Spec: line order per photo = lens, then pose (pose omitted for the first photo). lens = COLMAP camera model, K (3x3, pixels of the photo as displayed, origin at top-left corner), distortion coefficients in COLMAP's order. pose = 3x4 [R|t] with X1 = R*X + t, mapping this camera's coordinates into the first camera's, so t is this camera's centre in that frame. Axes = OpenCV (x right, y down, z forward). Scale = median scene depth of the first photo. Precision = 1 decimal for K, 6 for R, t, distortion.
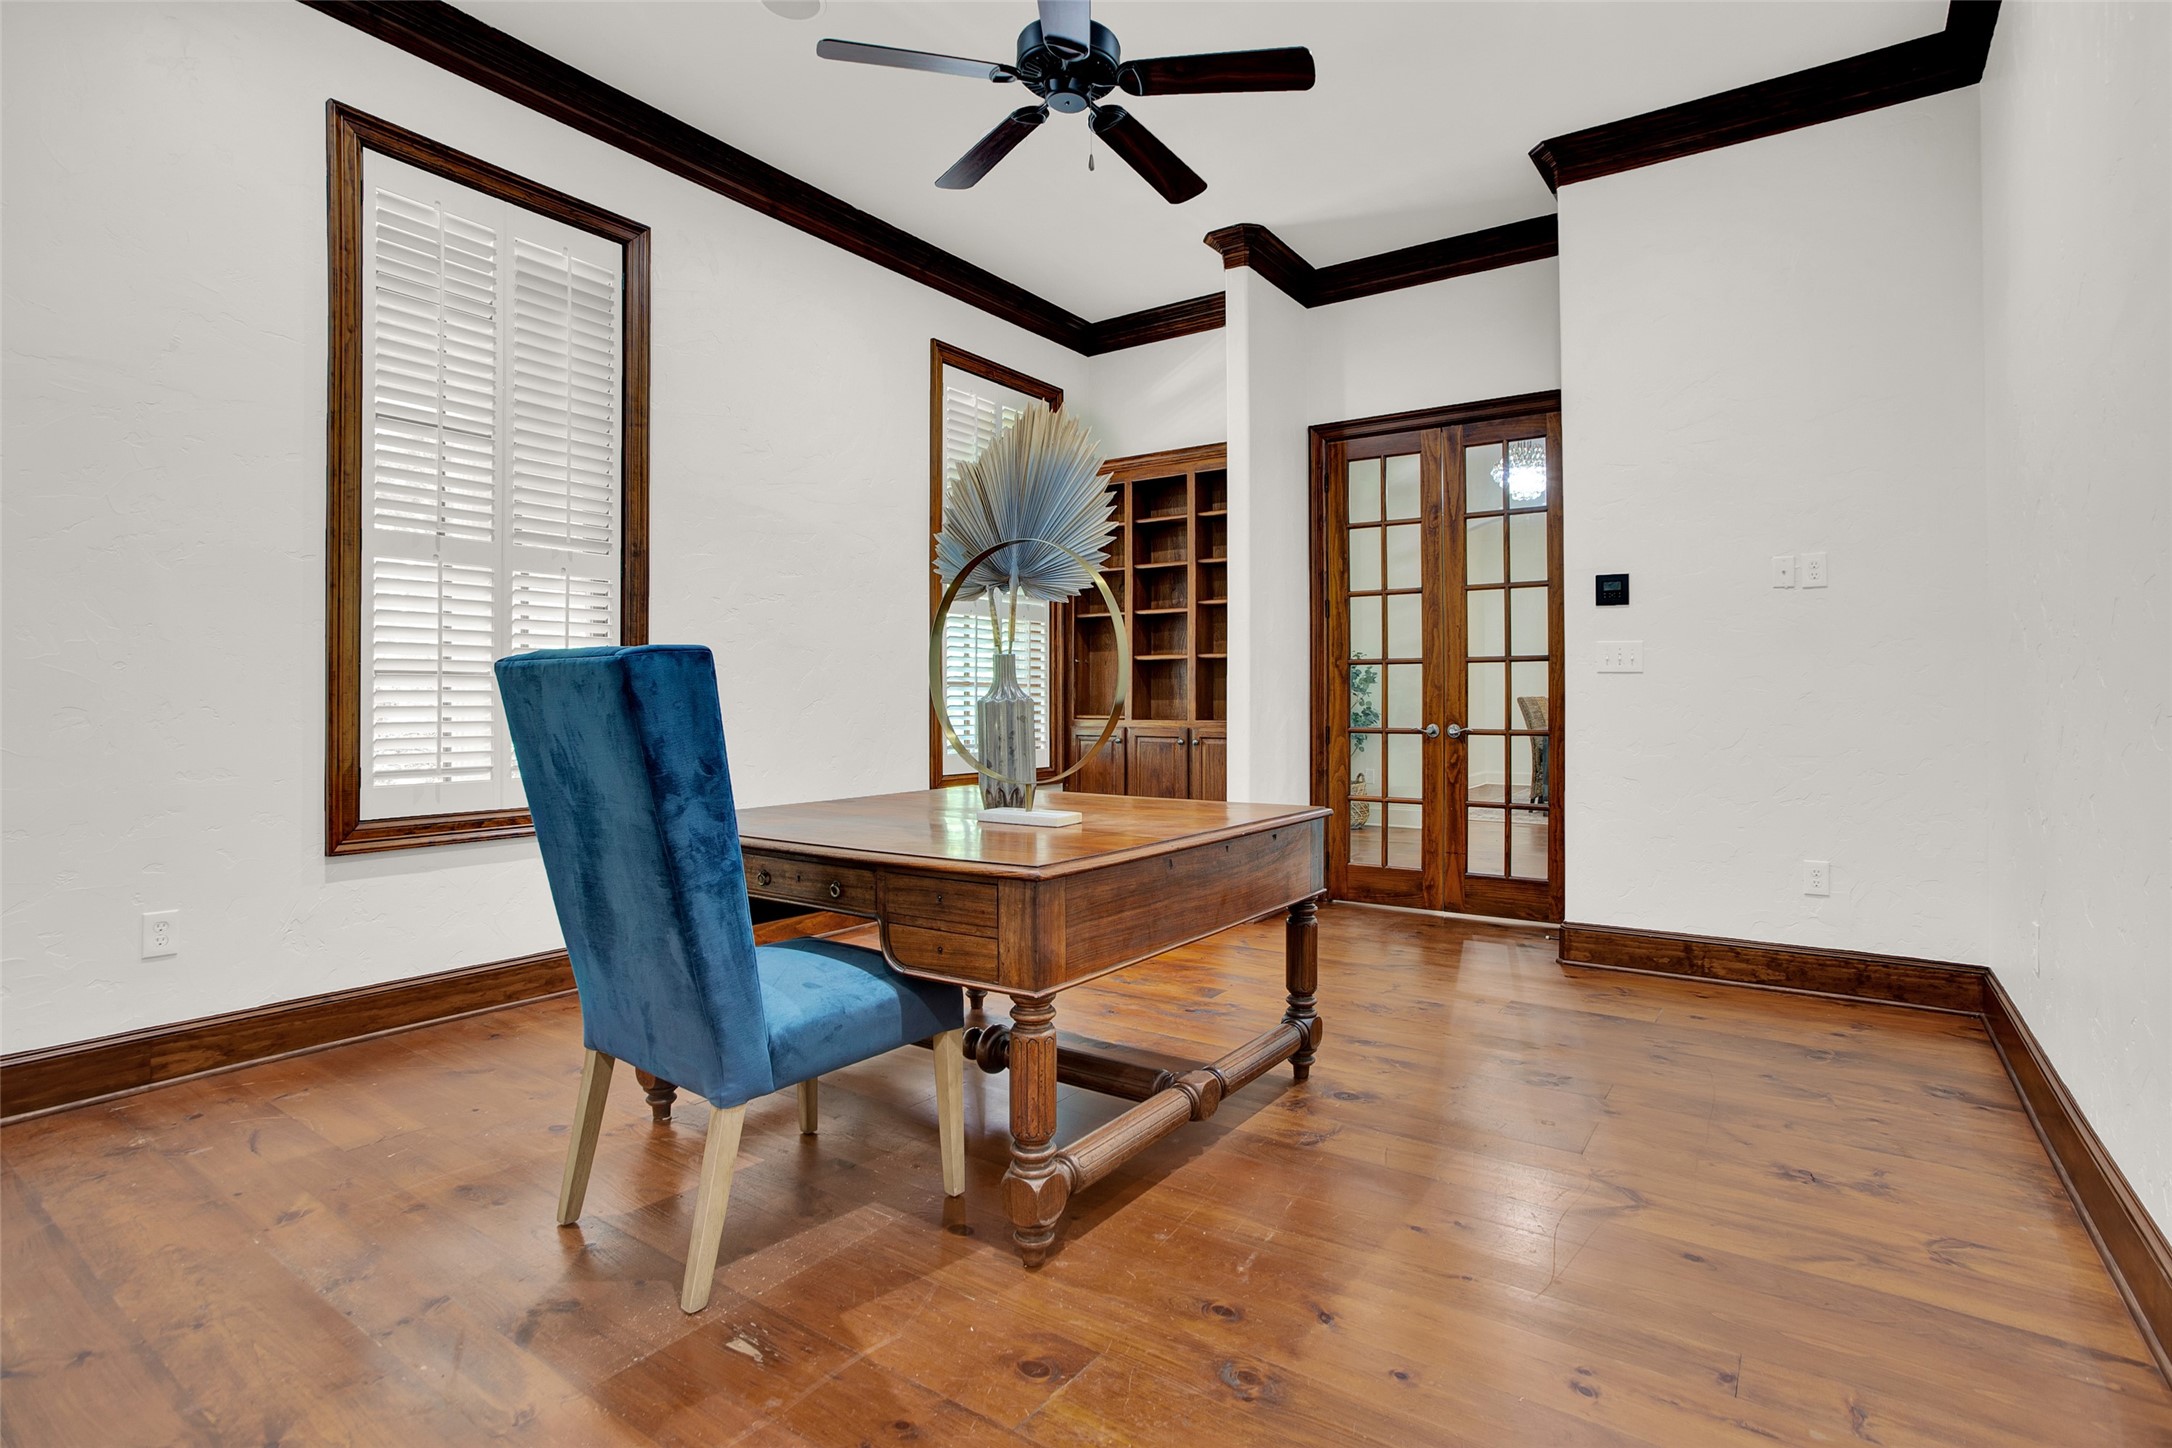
lens RADIAL K [[1069.3, 0, 1082.2], [0, 1069.3, 696.7], [0, 0, 1]] dist [-0.061676, 0.021612]
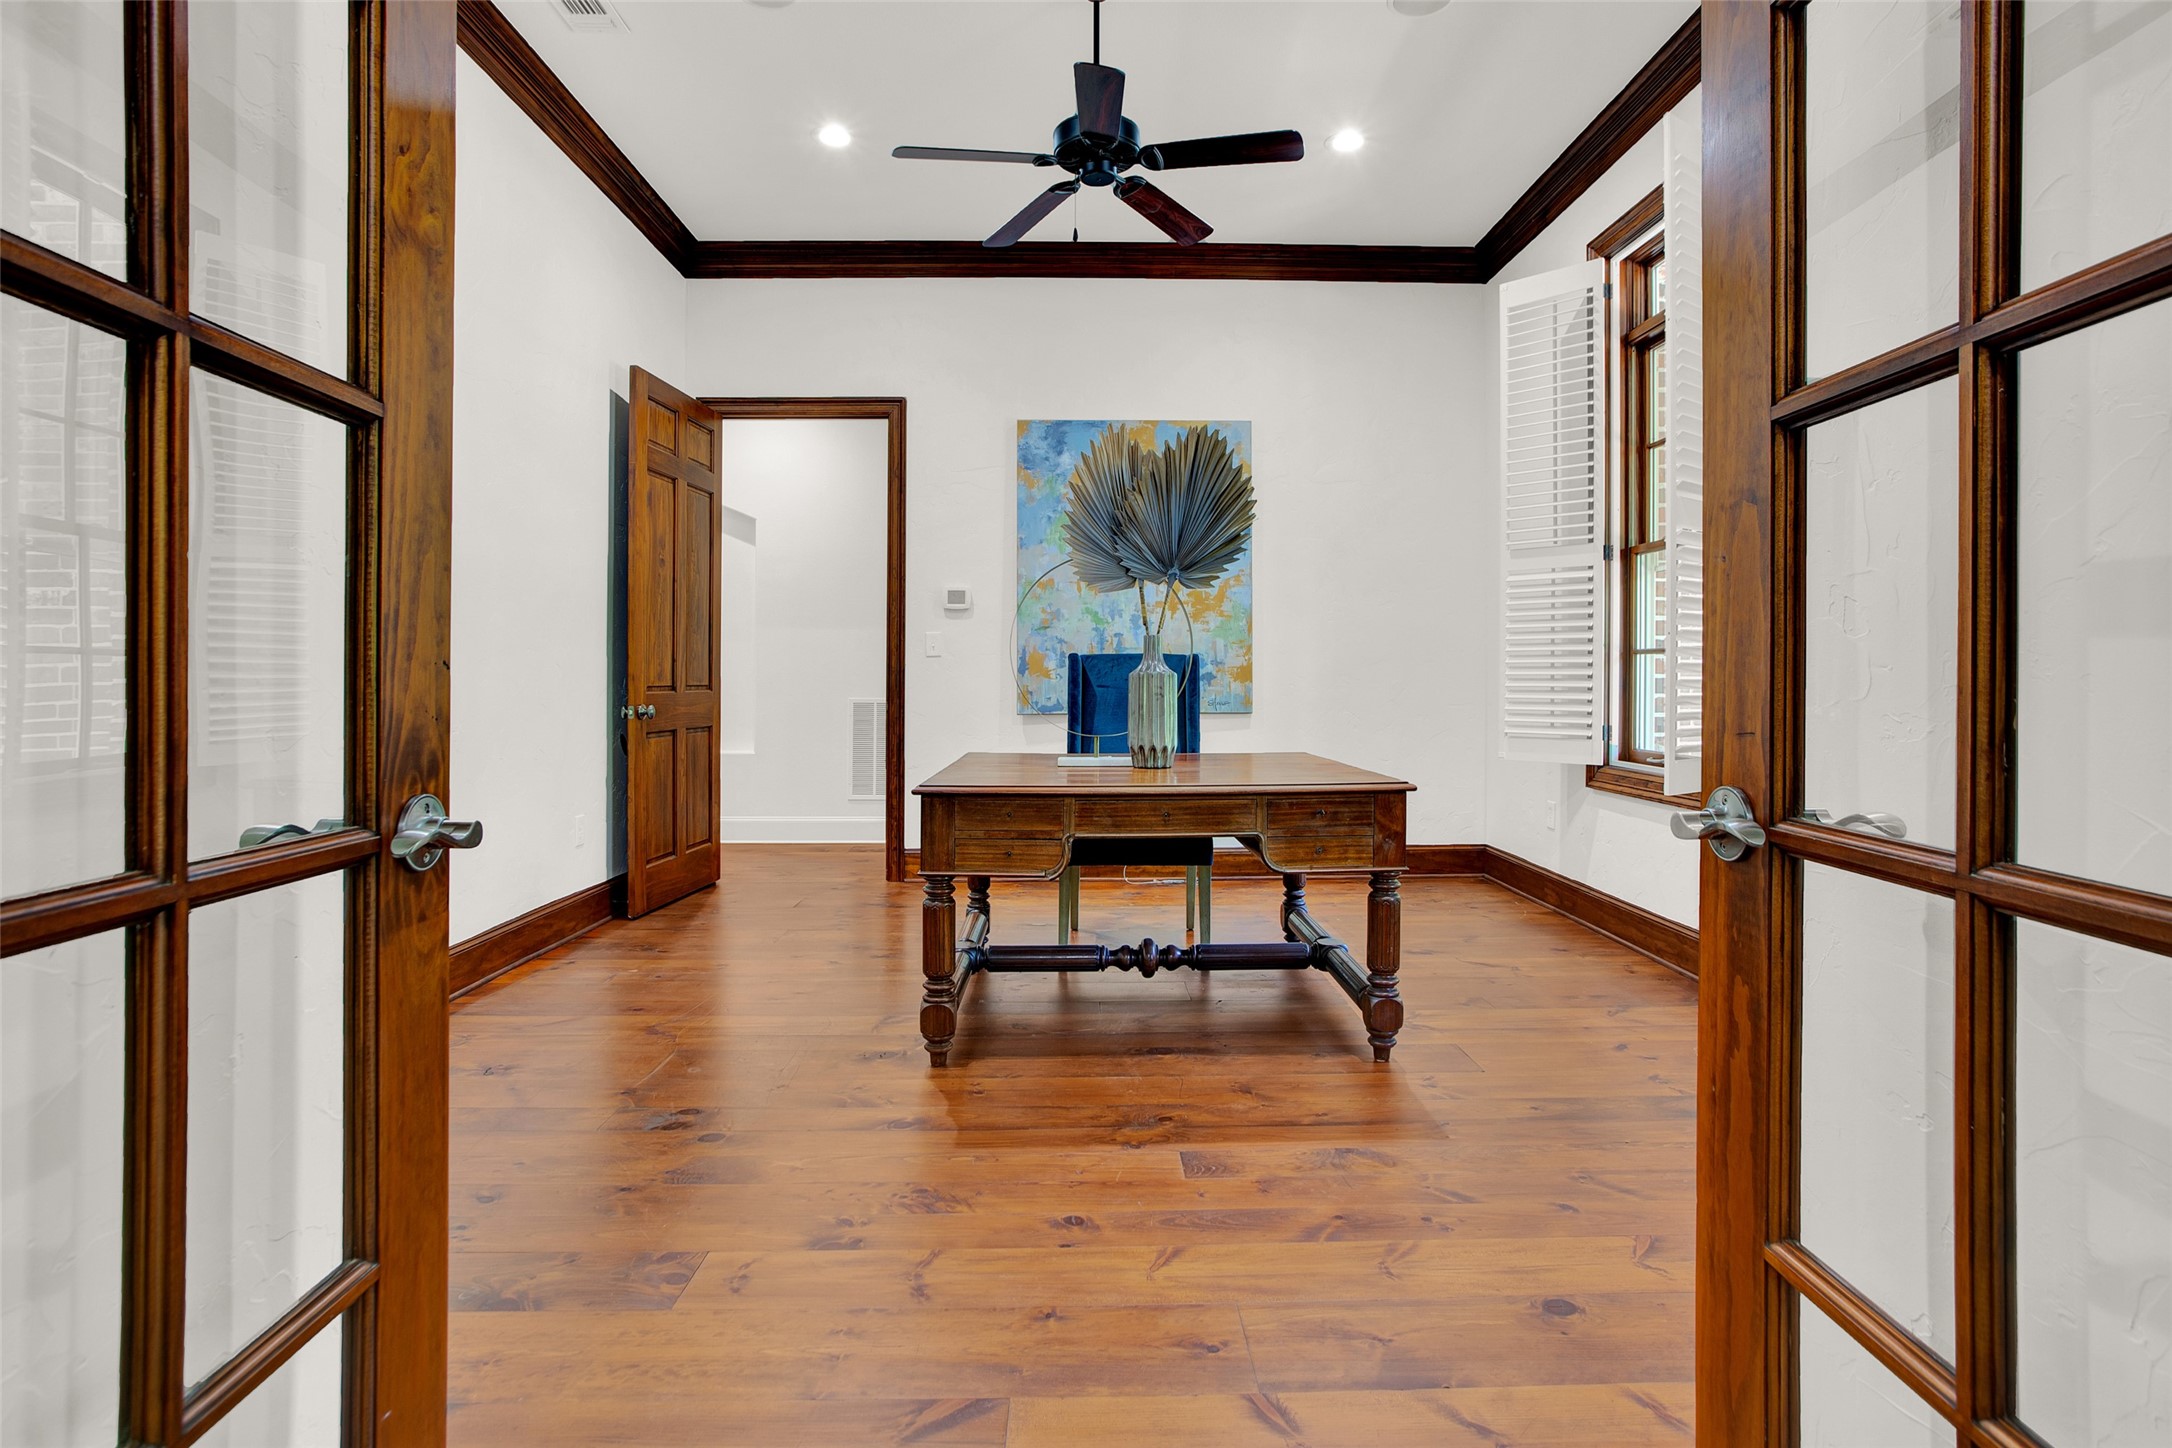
lens RADIAL K [[1069.3, 0, 1082.2], [0, 1069.3, 696.7], [0, 0, 1]] dist [-0.061676, 0.021612]
pose [[-0.812080, 0.005776, -0.583517, 0.604319], [0.006534, 0.999978, 0.000804, 0.023414], [0.583509, -0.003160, -0.812100, 1.698256]]
